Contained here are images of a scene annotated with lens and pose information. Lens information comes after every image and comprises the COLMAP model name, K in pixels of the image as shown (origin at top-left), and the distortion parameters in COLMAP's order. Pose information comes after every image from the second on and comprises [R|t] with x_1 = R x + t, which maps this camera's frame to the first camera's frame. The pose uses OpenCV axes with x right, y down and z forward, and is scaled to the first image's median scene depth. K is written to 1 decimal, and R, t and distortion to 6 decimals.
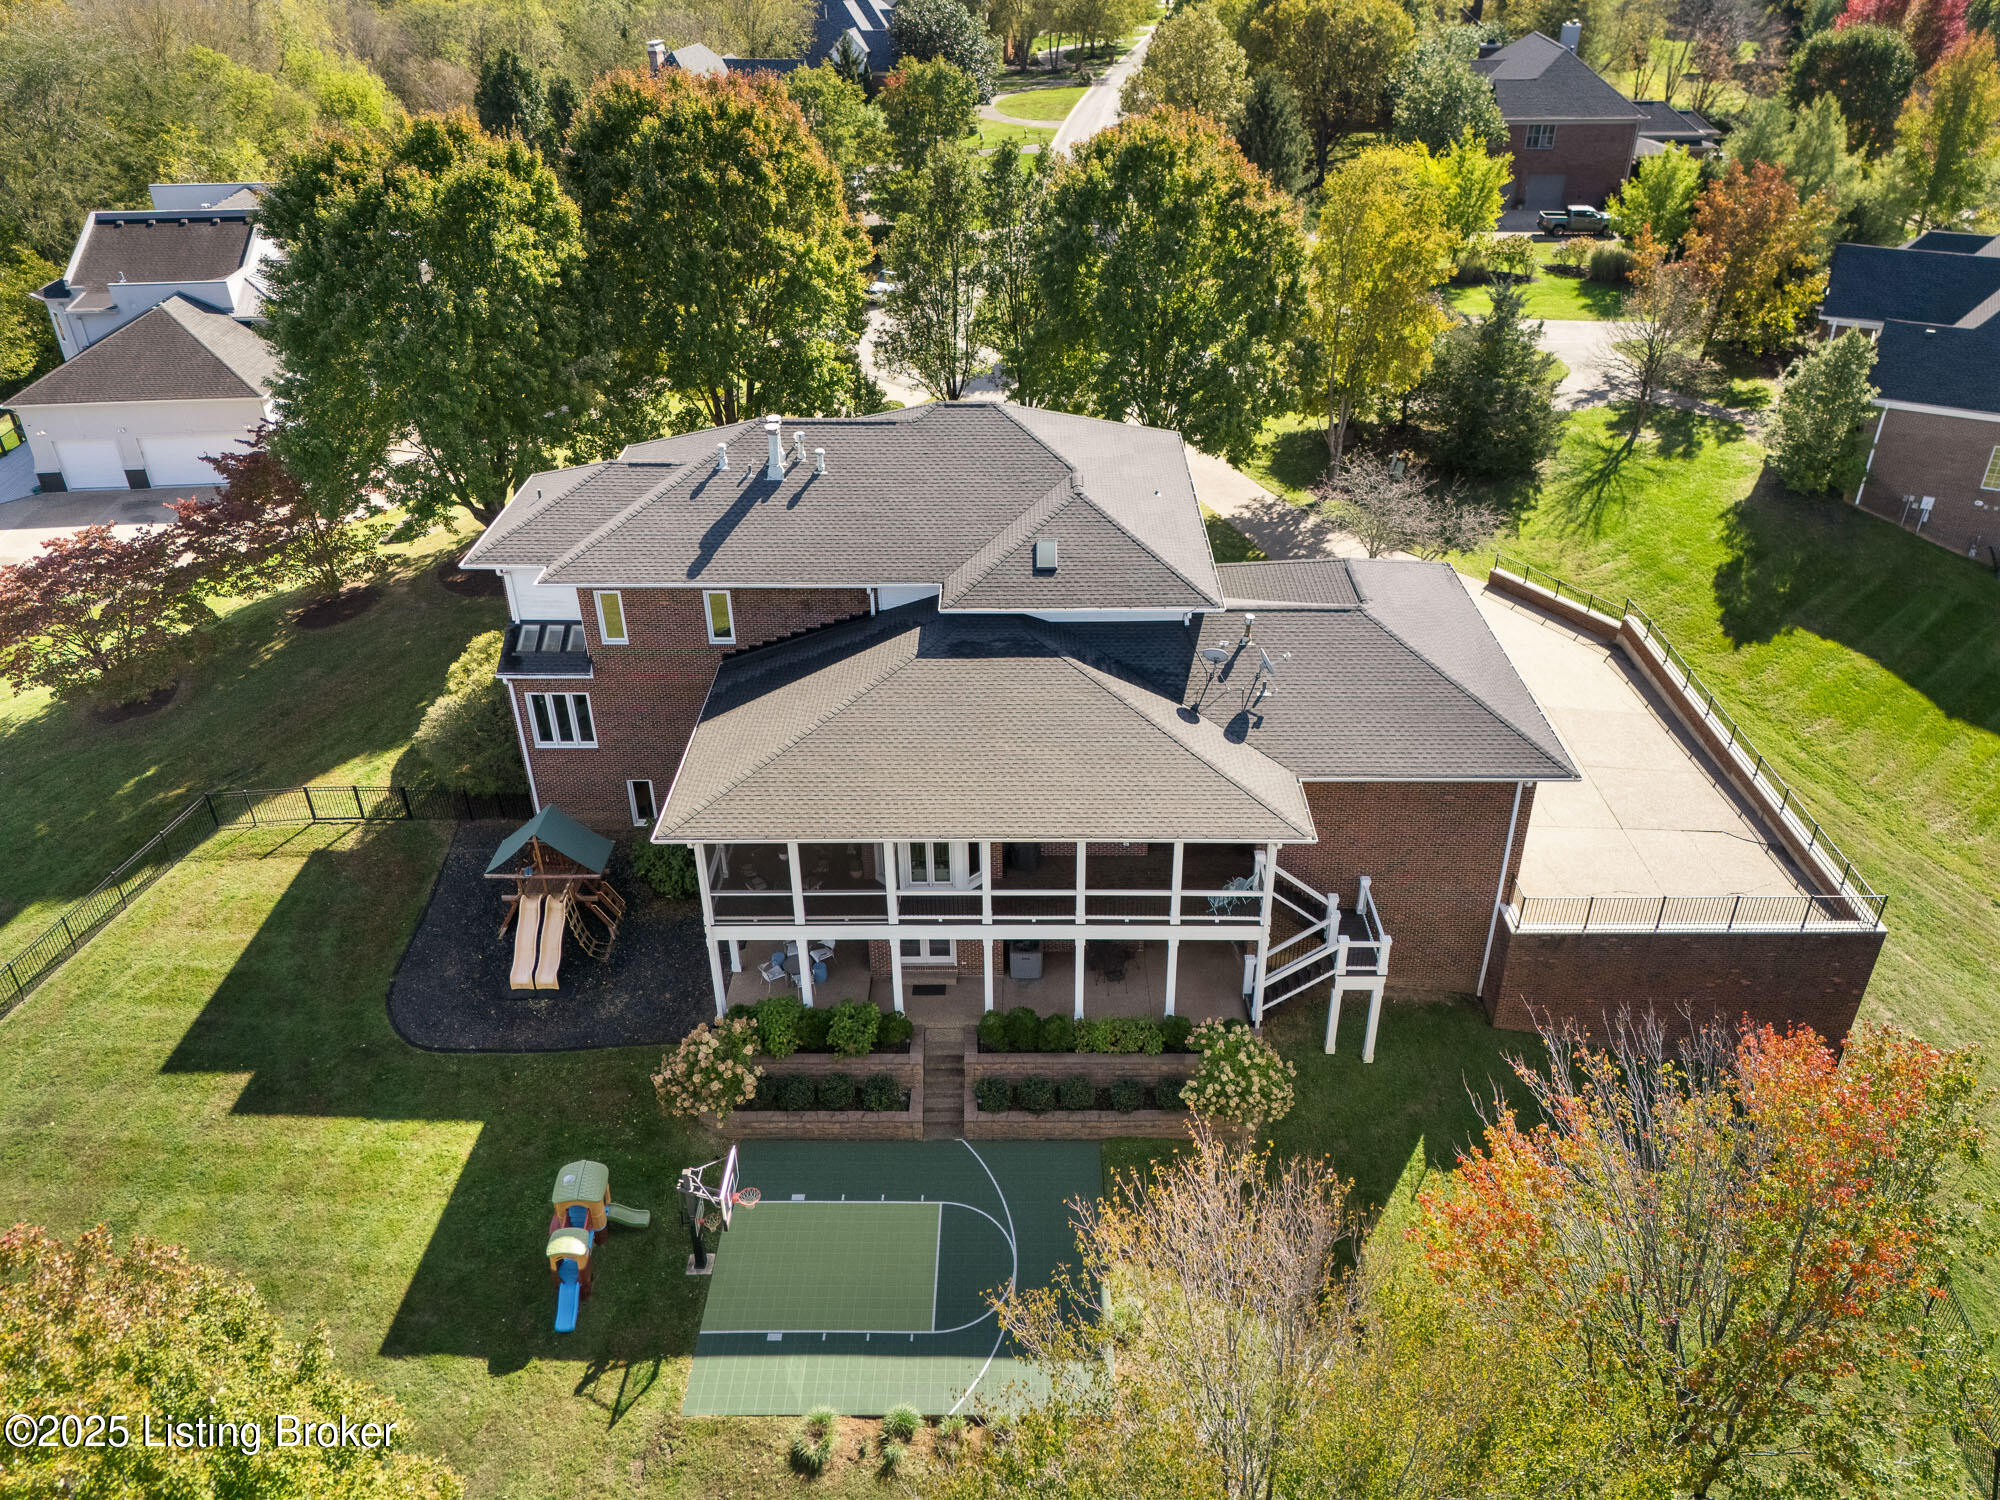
lens RADIAL K [[1469.0, 0, 1002.0], [0, 1469.0, 744.6], [0, 0, 1]] dist [0.041777, -0.026331]
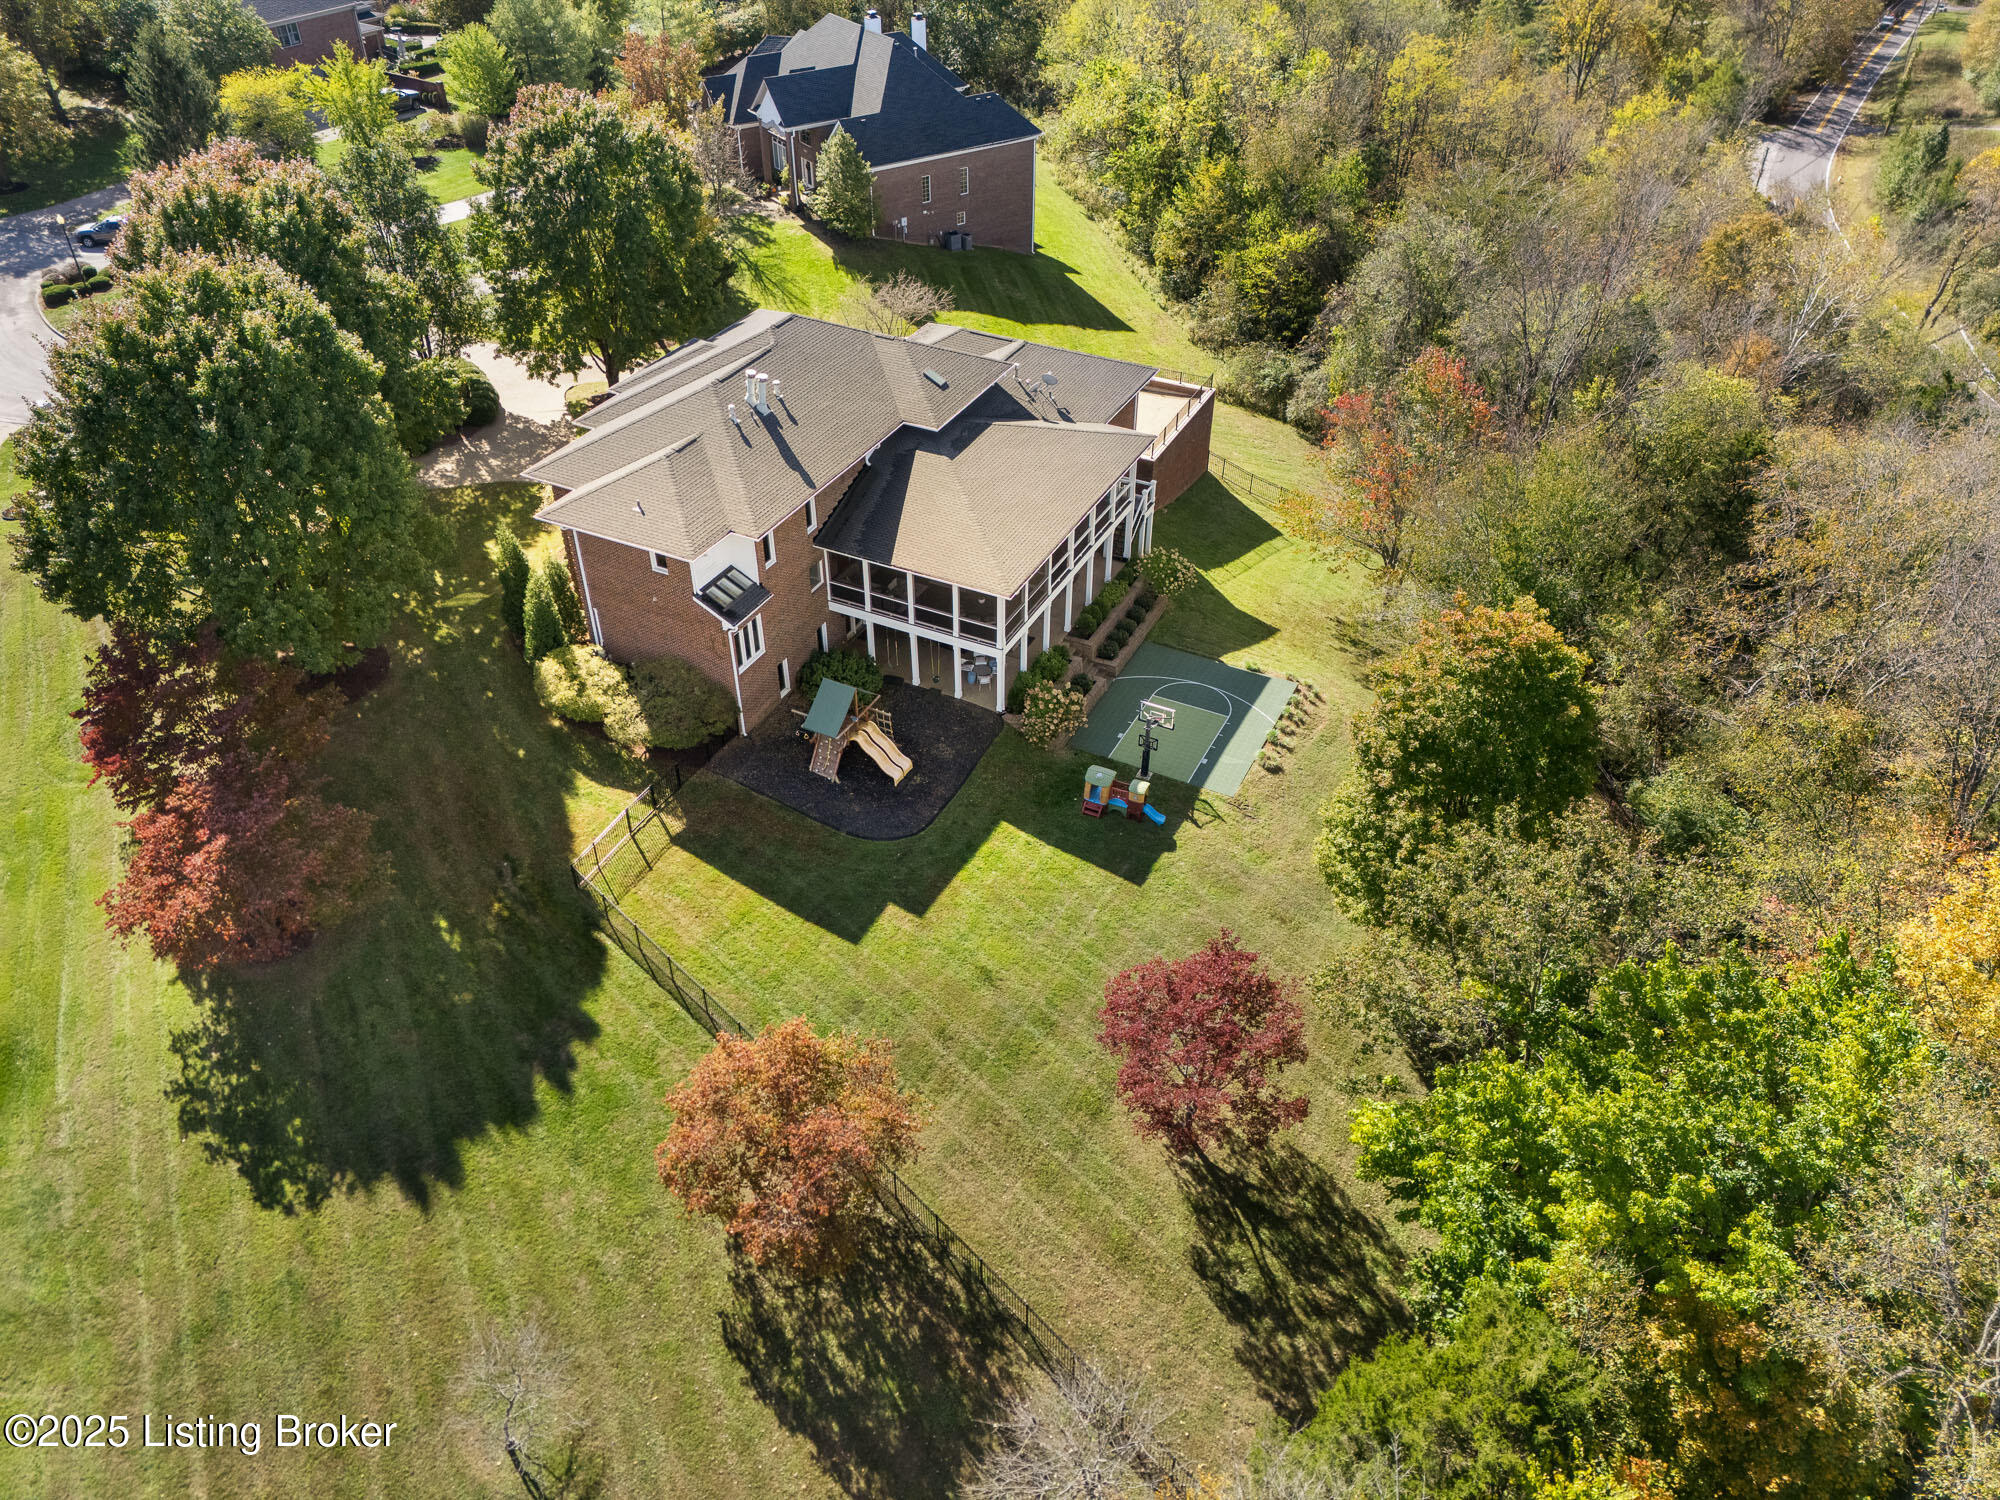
lens RADIAL K [[1469.0, 0, 993.1], [0, 1469.0, 758.4], [0, 0, 1]] dist [0.041777, -0.026331]
pose [[0.431360, -0.551454, 0.714021, -1.250468], [0.456739, 0.816007, 0.354291, -0.312546], [-0.778022, 0.173295, 0.603864, 0.039488]]
